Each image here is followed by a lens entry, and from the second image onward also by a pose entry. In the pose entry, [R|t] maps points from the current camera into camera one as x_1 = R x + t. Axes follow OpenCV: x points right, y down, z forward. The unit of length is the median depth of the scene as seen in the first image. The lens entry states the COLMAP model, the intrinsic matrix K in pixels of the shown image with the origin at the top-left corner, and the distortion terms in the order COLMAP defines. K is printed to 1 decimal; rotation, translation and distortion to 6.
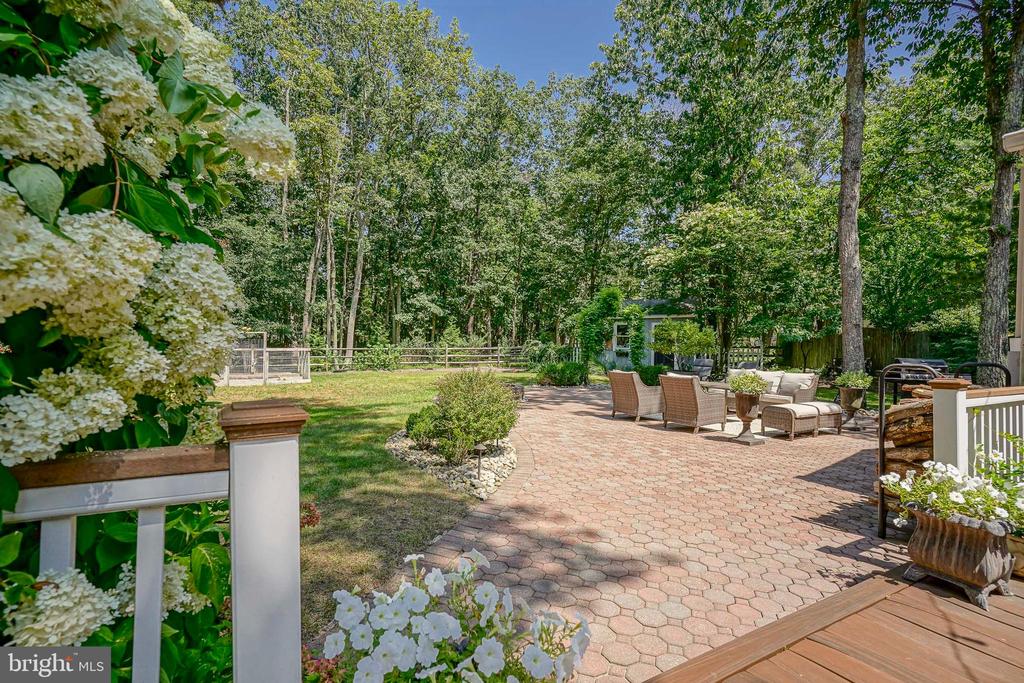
lens RADIAL K [[500.7, 0, 513.8], [0, 500.7, 342.6], [0, 0, 1]] dist [-0.009472, 0.002681]
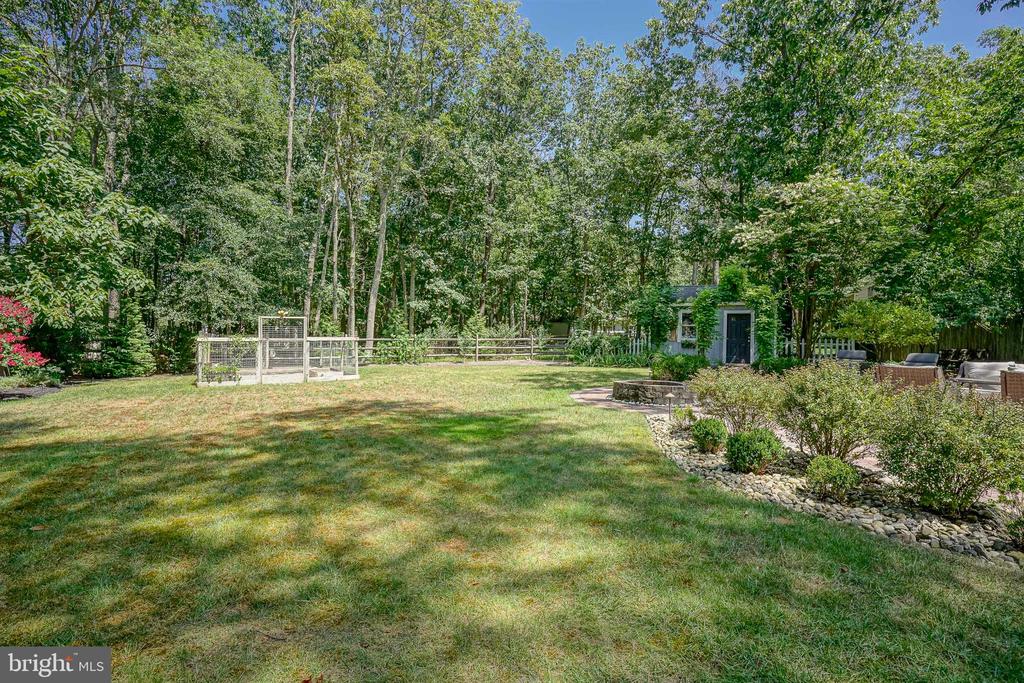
lens RADIAL K [[500.7, 0, 510.7], [0, 500.7, 342.8], [0, 0, 1]] dist [-0.009472, 0.002681]
pose [[0.997867, 0.001608, 0.065256, -0.123859], [-0.002605, 0.999881, 0.015194, 0.004366], [-0.065223, -0.015332, 0.997753, 0.095484]]
